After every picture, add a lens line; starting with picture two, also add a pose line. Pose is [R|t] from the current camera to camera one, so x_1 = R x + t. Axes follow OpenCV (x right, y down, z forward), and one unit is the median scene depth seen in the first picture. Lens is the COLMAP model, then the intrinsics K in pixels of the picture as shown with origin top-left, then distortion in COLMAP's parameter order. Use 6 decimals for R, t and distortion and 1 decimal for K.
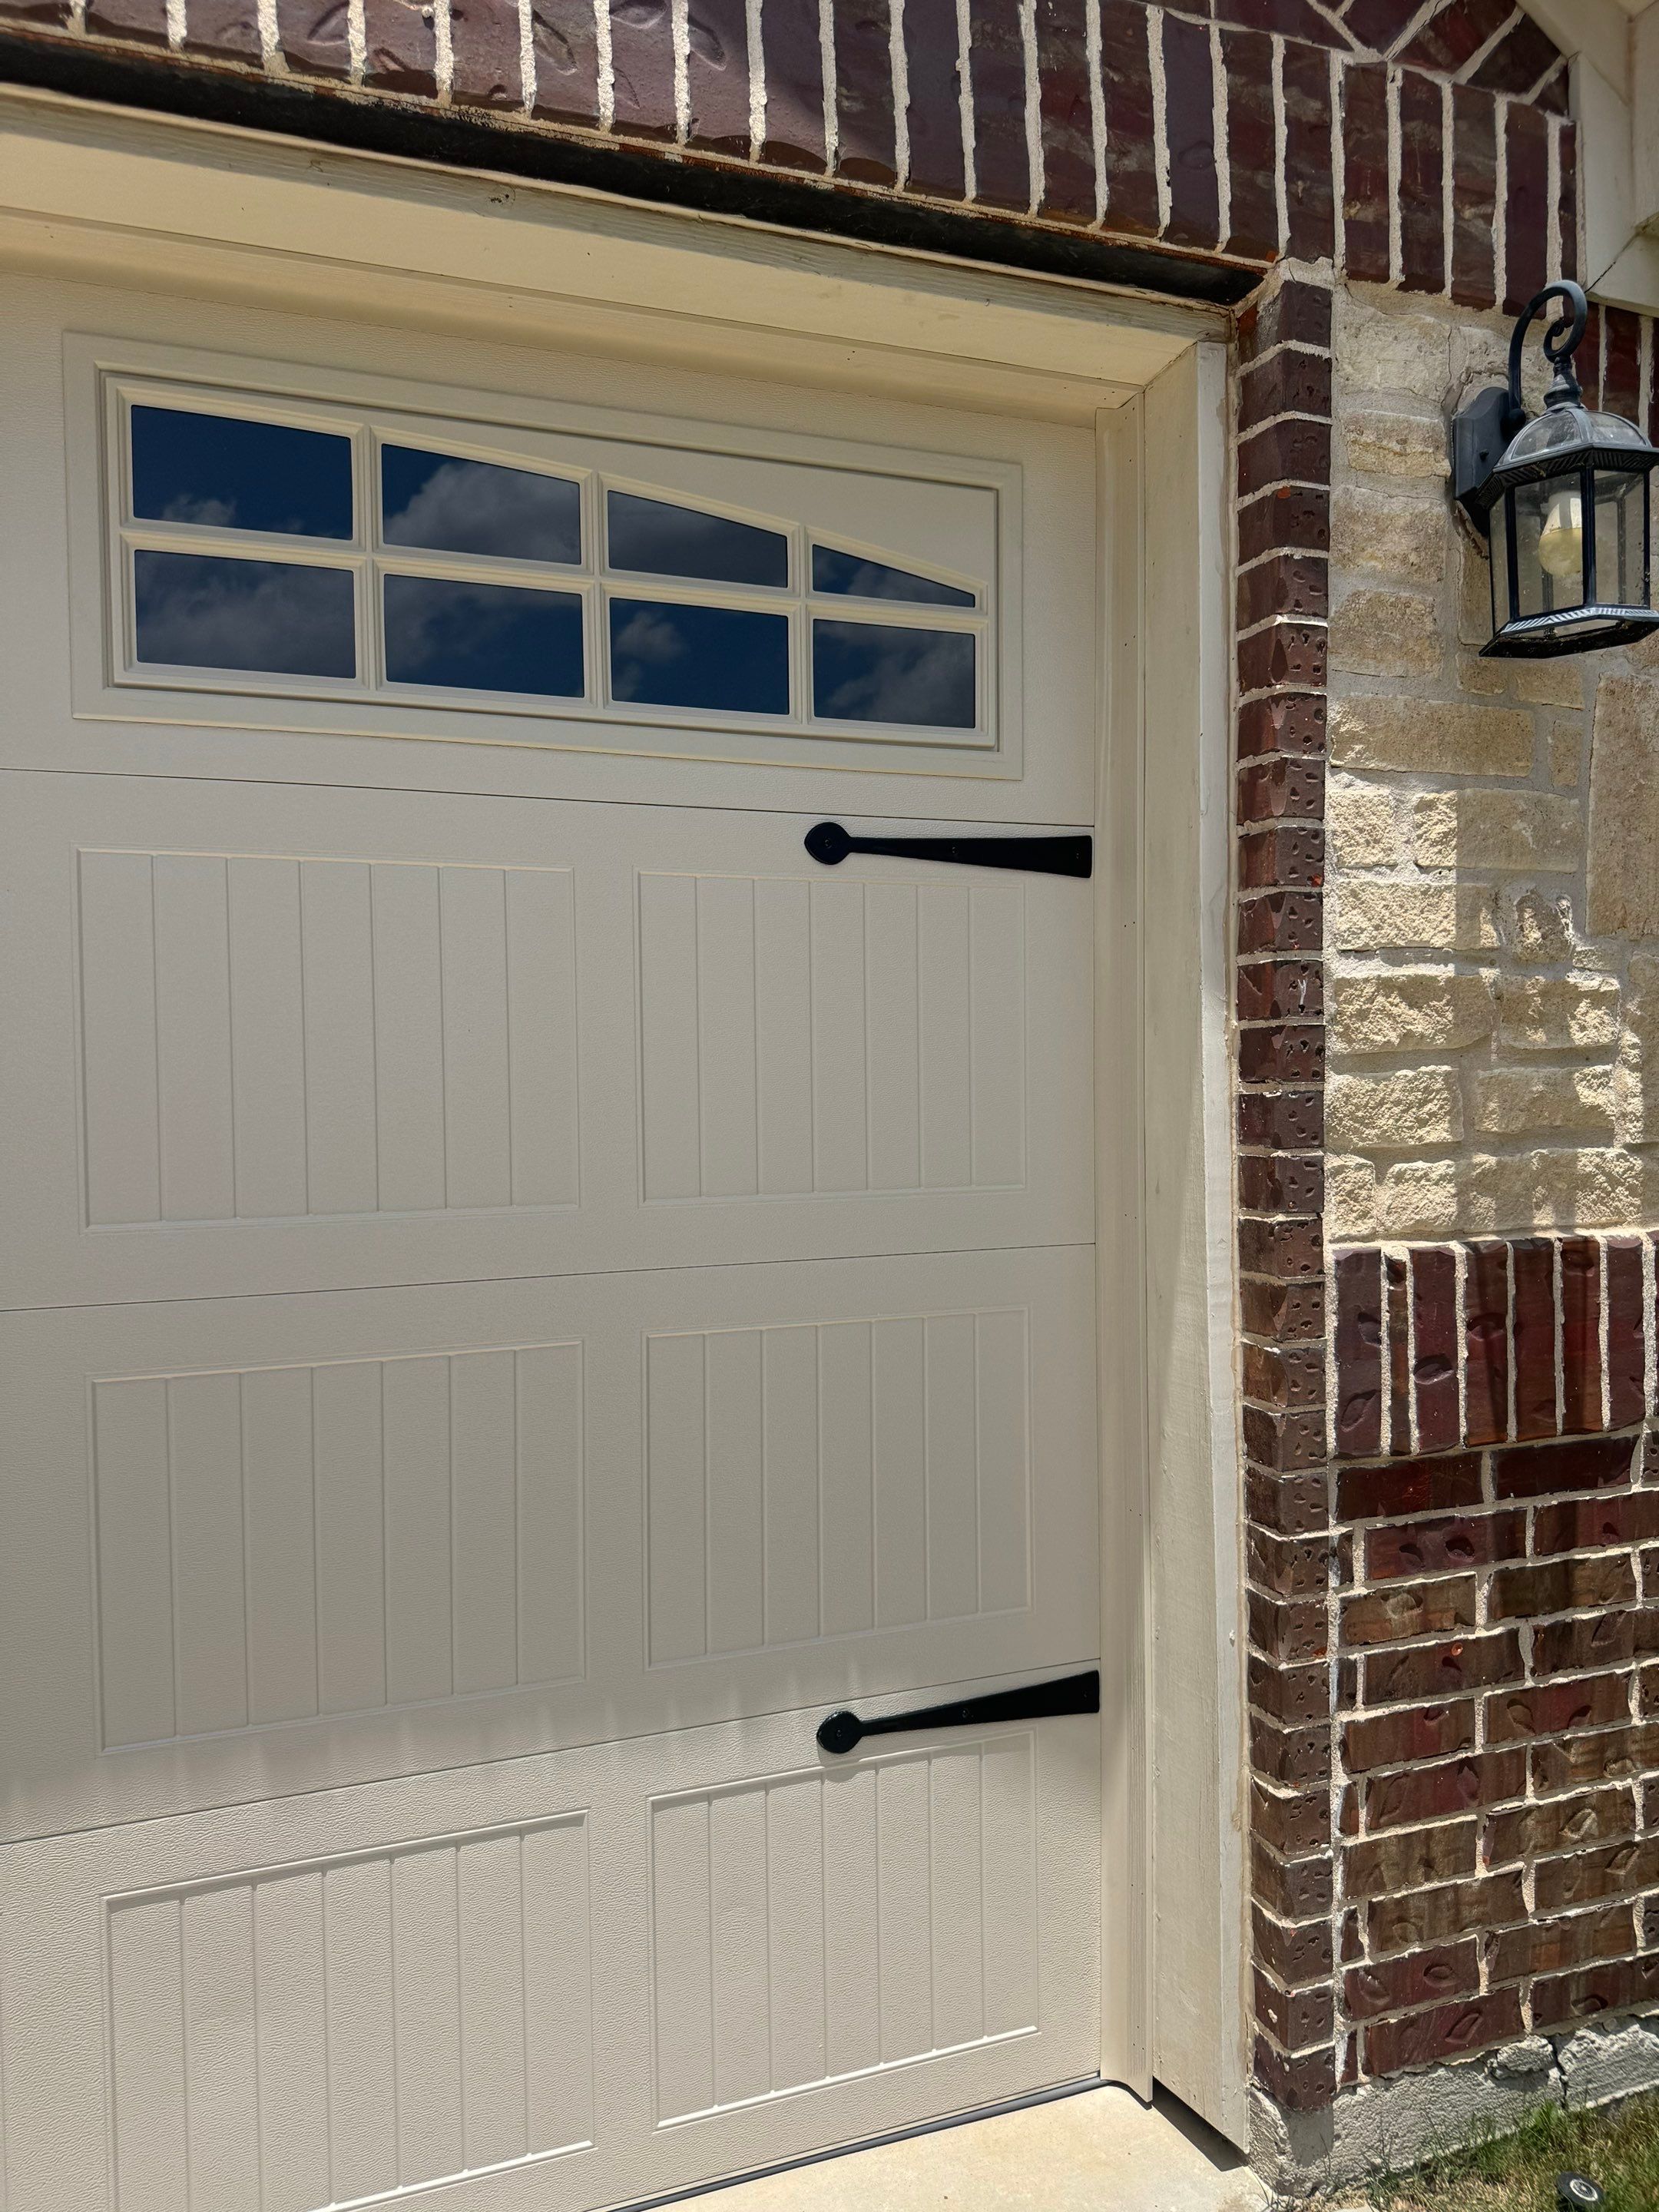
lens RADIAL K [[1523.6, 0, 775.2], [0, 1523.6, 1105.5], [0, 0, 1]] dist [0.033330, -0.038774]
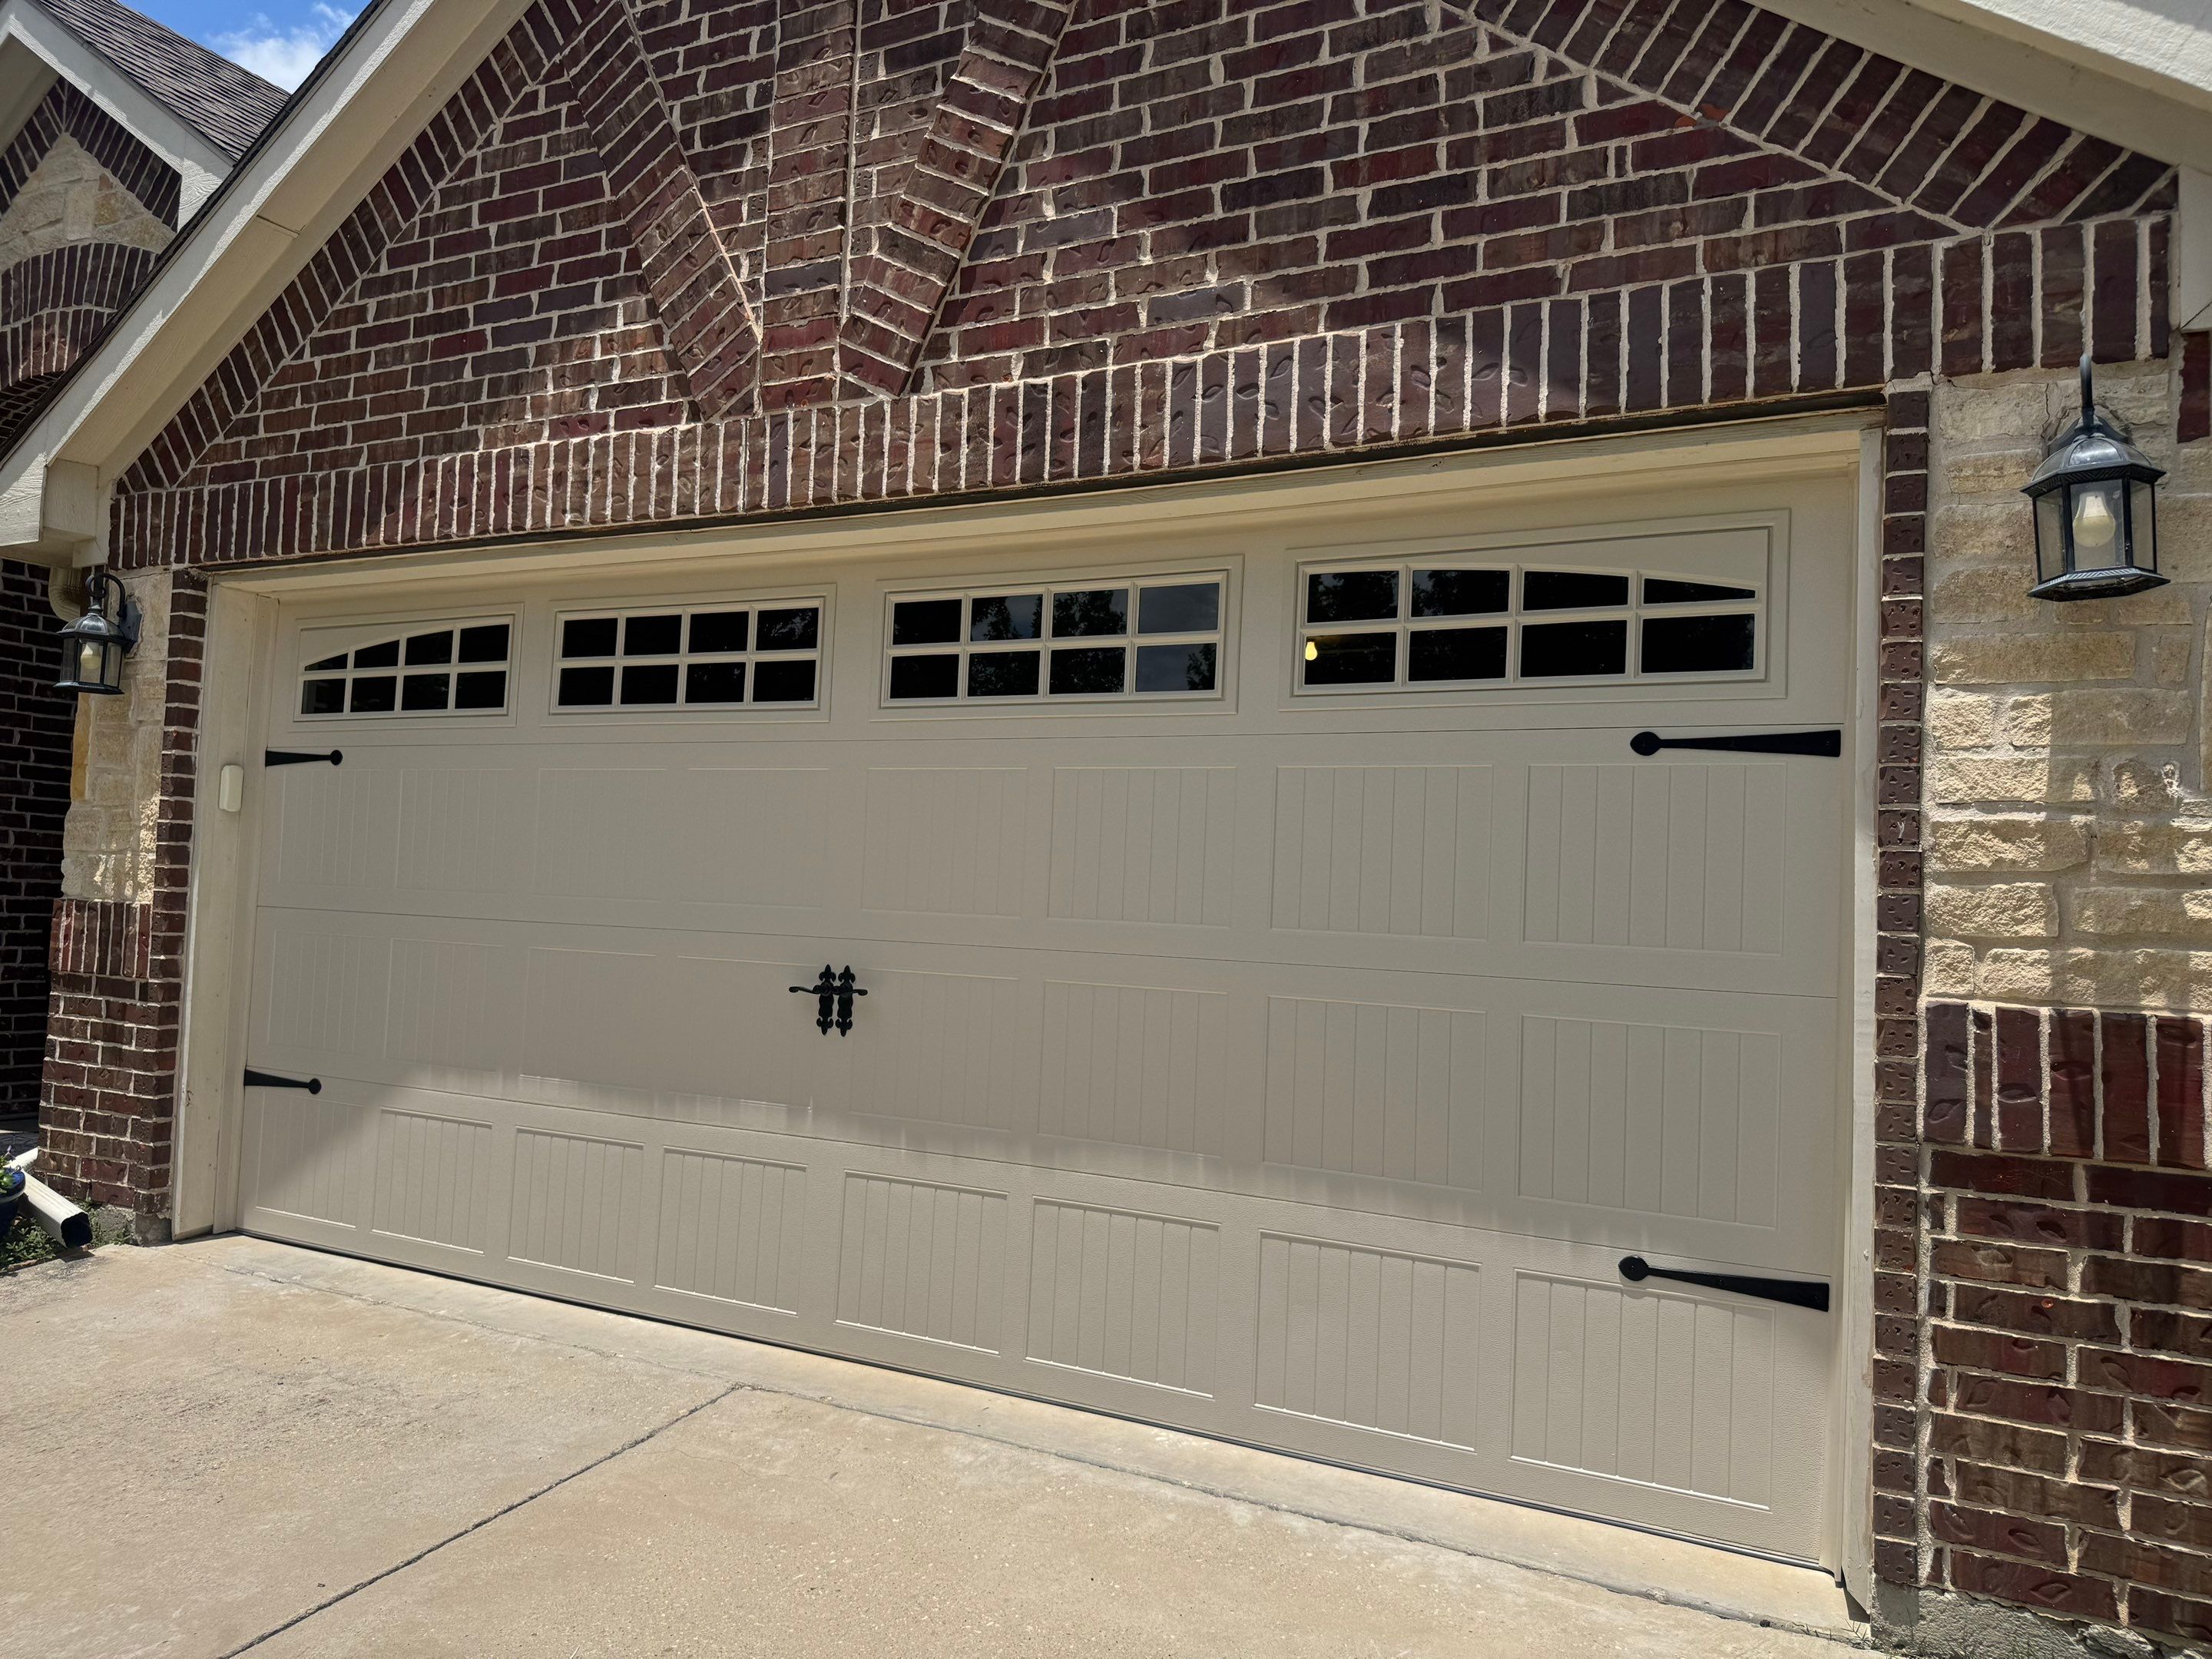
lens RADIAL K [[1523.6, 0, 1134.5], [0, 1523.6, 837.7], [0, 0, 1]] dist [0.033330, -0.038774]
pose [[0.675506, 0.006241, -0.737328, 0.935116], [-0.074597, 0.995412, -0.059917, 0.082160], [0.733572, 0.095477, 0.672872, -0.598258]]
